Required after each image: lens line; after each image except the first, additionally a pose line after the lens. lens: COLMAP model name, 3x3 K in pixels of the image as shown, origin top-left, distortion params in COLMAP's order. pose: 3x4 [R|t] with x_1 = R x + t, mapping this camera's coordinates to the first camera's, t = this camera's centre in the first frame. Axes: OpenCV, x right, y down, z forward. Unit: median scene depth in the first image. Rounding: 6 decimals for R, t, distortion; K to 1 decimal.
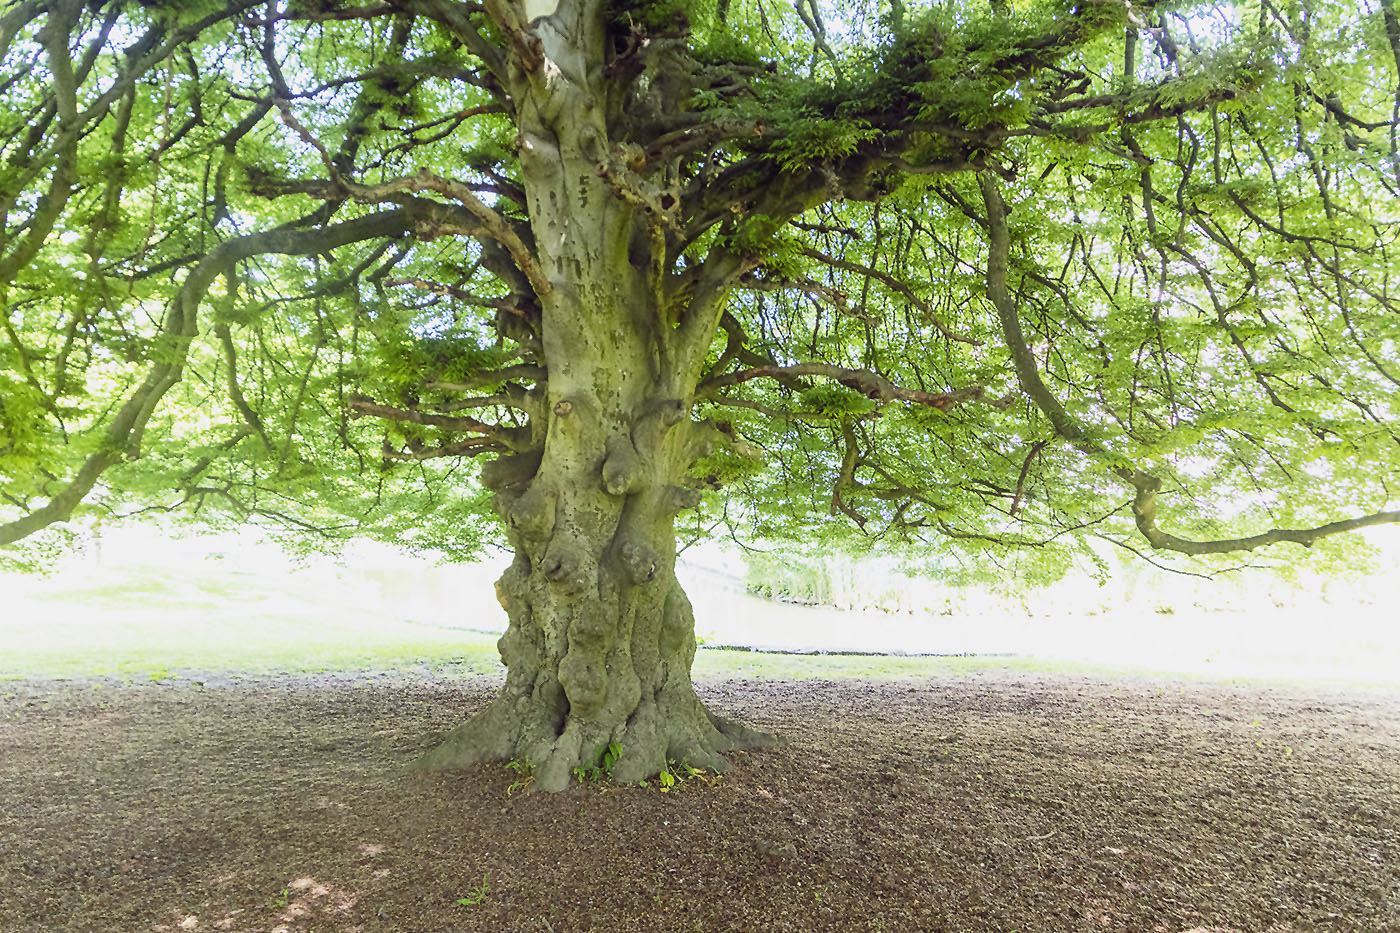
lens RADIAL K [[965.0, 0, 688.1], [0, 965.0, 430.0], [0, 0, 1]] dist [0.045176, -0.003057]
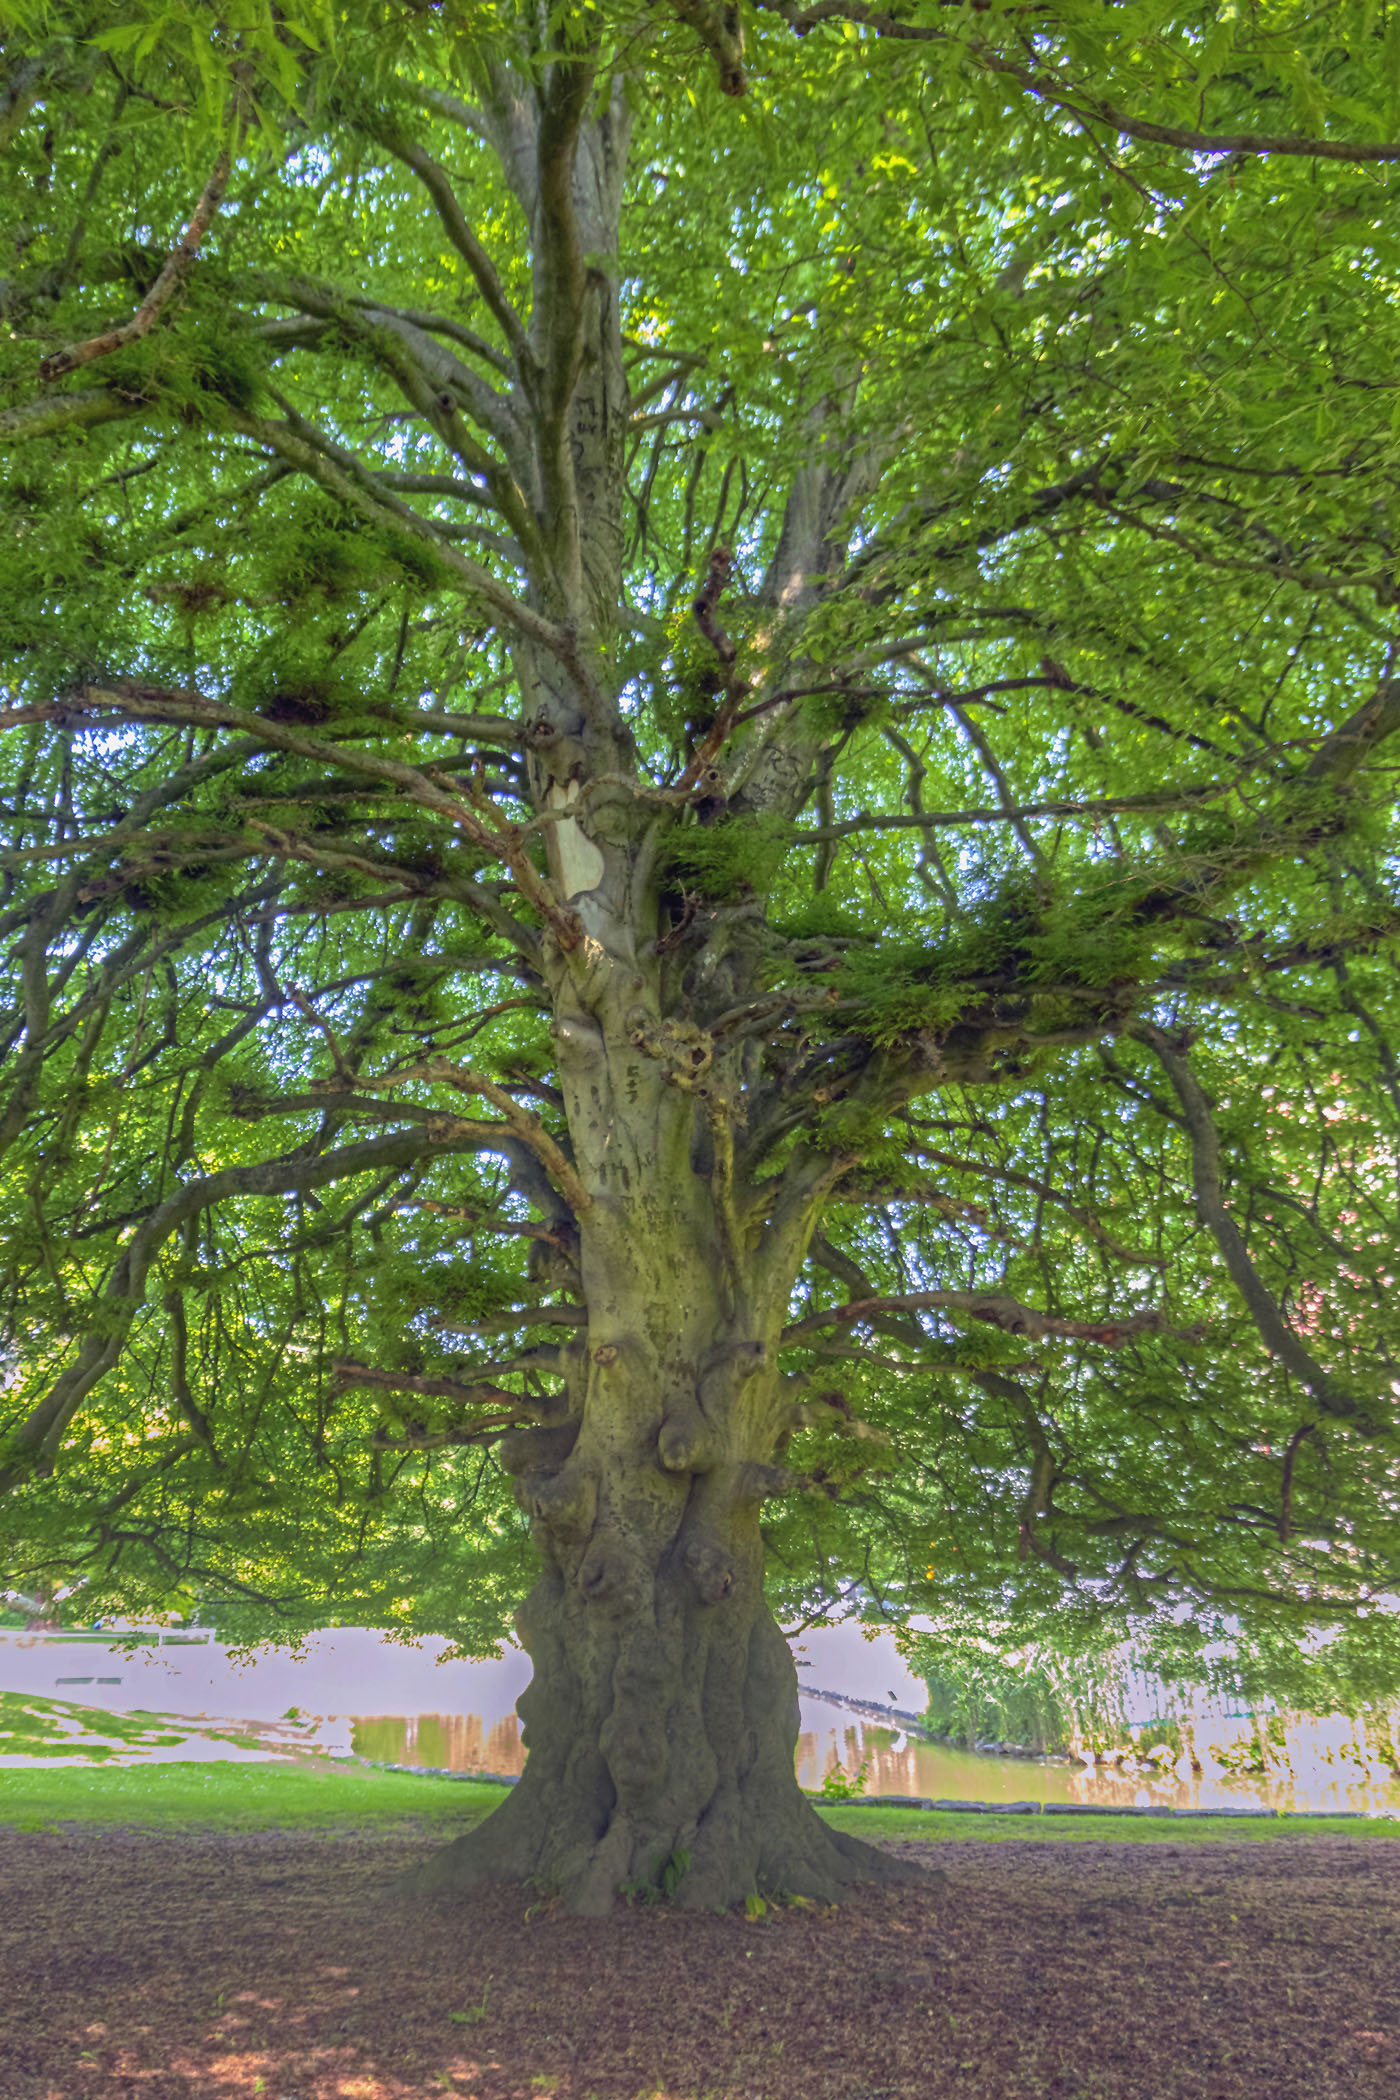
lens RADIAL K [[1447.6, 0, 705.5], [0, 1447.6, 1046.1], [0, 0, 1]] dist [0.045176, -0.003057]
pose [[0.996031, -0.044899, -0.076855, 0.039744], [0.020087, 0.954562, -0.297333, 0.070715], [0.086713, 0.294609, 0.951675, -0.133245]]
